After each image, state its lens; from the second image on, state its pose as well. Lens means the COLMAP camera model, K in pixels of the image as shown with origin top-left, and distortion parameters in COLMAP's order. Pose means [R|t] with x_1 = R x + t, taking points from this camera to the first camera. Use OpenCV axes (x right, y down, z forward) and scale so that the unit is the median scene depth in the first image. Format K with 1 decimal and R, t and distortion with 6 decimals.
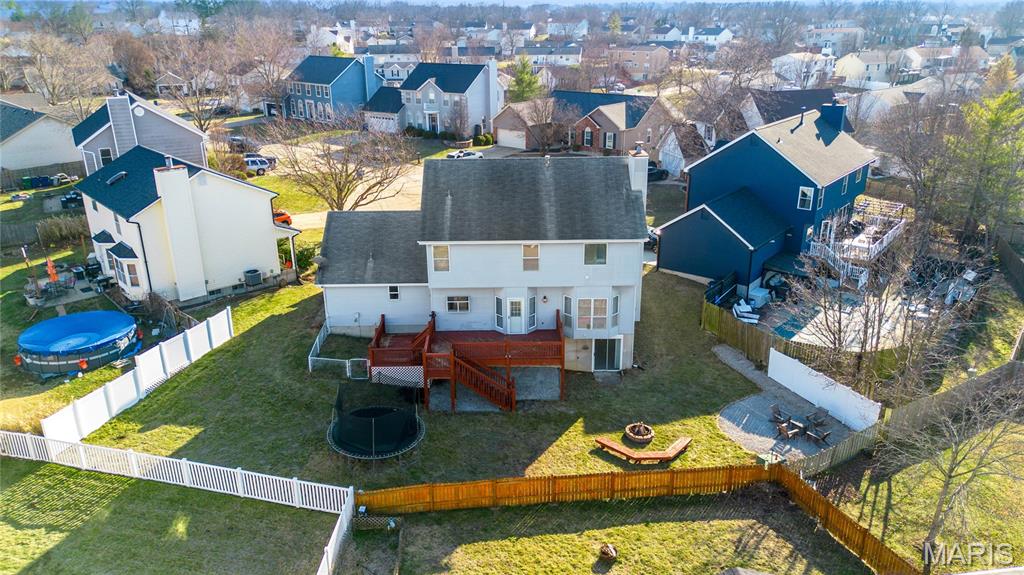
lens RADIAL K [[743.5, 0, 514.9], [0, 743.5, 284.6], [0, 0, 1]] dist [0.065487, 0.000809]
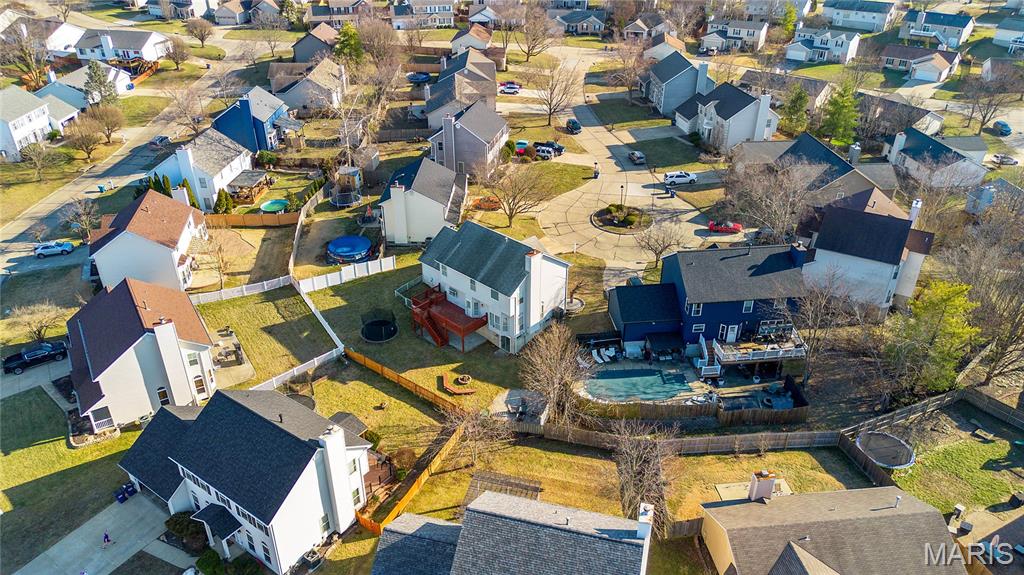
lens RADIAL K [[719.7, 0, 512.0], [0, 719.7, 287.5], [0, 0, 1]] dist [0.092479, -0.109438]
pose [[0.716039, 0.360986, -0.597476, 1.213053], [-0.246606, 0.931531, 0.267274, -0.552586], [0.653049, -0.044038, 0.756034, -0.417436]]
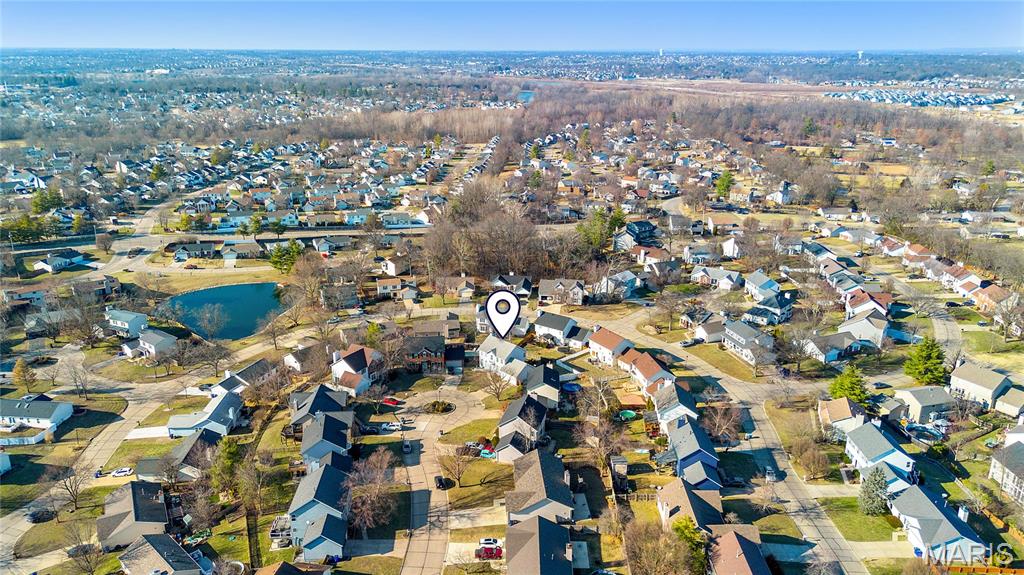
lens RADIAL K [[719.7, 0, 512.0], [0, 719.7, 287.5], [0, 0, 1]] dist [0.092479, -0.109438]
pose [[-0.713292, -0.198953, 0.672036, -3.445393], [0.248430, 0.824834, 0.507869, -3.101144], [-0.655360, 0.529213, -0.538922, 3.555238]]
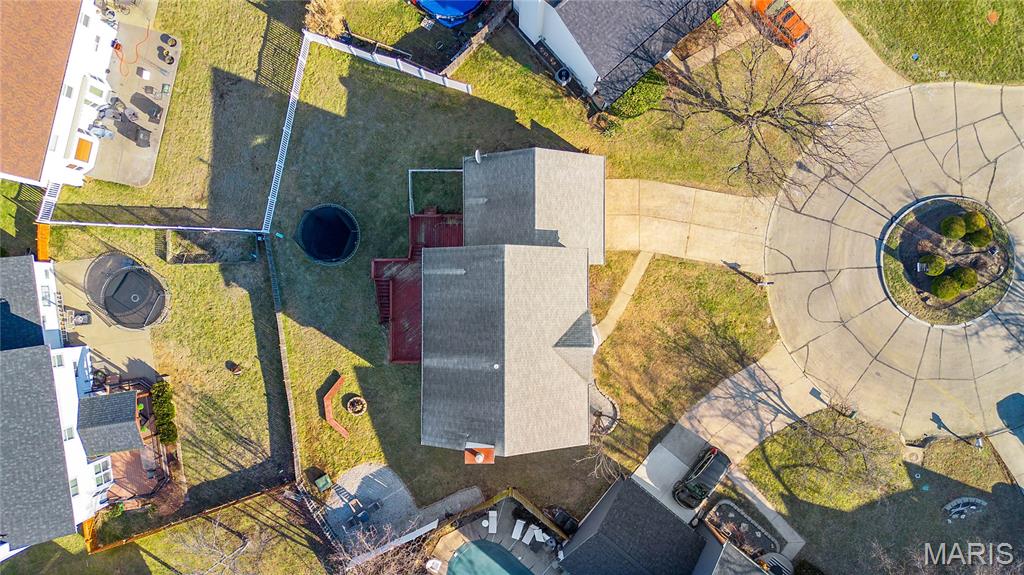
lens RADIAL K [[719.7, 0, 512.0], [0, 719.7, 287.5], [0, 0, 1]] dist [0.092479, -0.109438]
pose [[-0.005337, 0.999872, 0.015058, -0.079254], [-0.338887, -0.015976, 0.940691, -1.079387], [0.940812, -0.000082, 0.338929, 0.681315]]
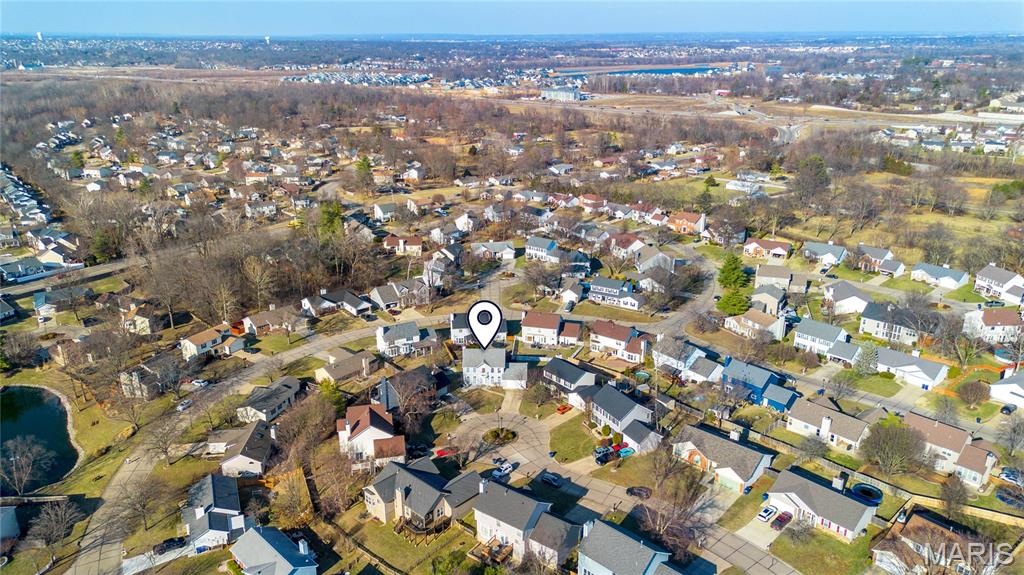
lens RADIAL K [[706.2, 0, 512.0], [0, 706.2, 287.5], [0, 0, 1]] dist [0.104194, -0.102359]
pose [[-0.999409, 0.016038, 0.030410, -0.318758], [0.031636, 0.775284, 0.630820, -3.468517], [-0.013460, 0.631409, -0.775333, 4.408654]]
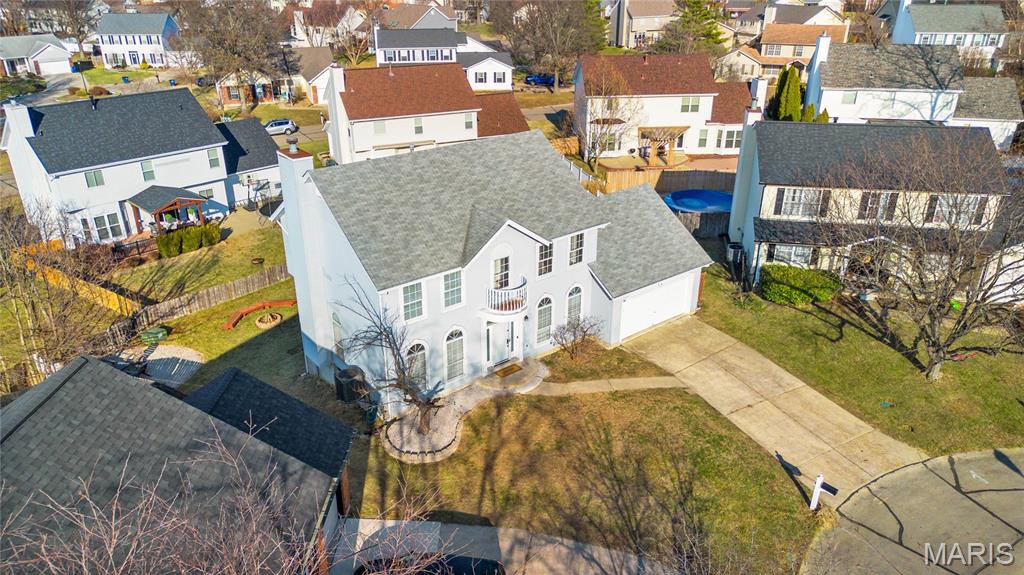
lens RADIAL K [[726.1, 0, 512.0], [0, 726.1, 287.5], [0, 0, 1]] dist [0.050898, -0.037288]
pose [[-0.786977, 0.283700, -0.547888, 0.410624], [-0.190726, 0.732656, 0.653329, -0.570829], [0.586763, 0.618652, -0.522475, 1.531618]]
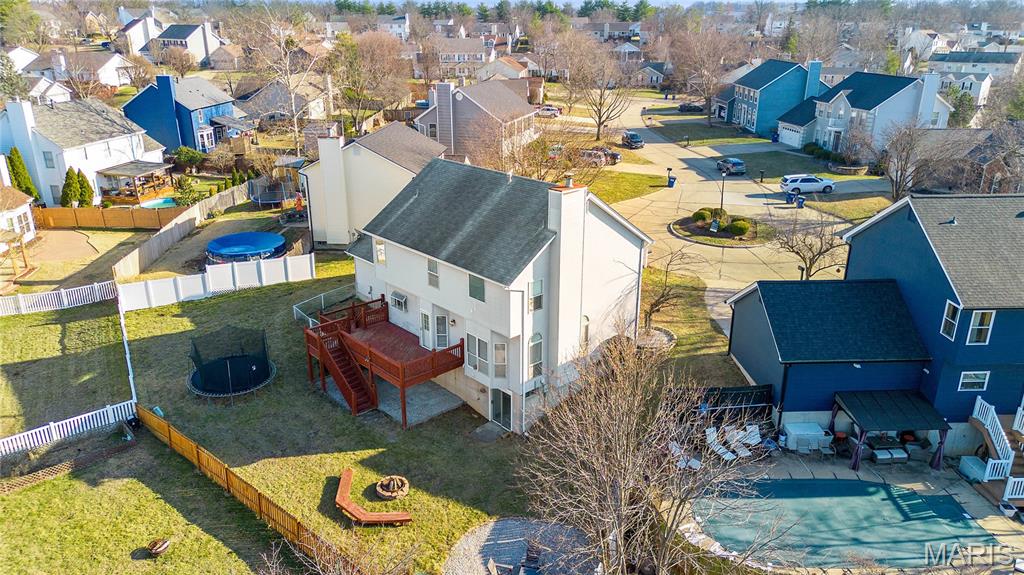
lens RADIAL K [[719.7, 0, 512.0], [0, 719.7, 287.5], [0, 0, 1]] dist [0.092479, -0.109438]
pose [[0.669486, 0.269136, -0.692354, 0.674596], [-0.262737, 0.957602, 0.118186, -0.142490], [0.694808, 0.102783, 0.711813, 0.393234]]
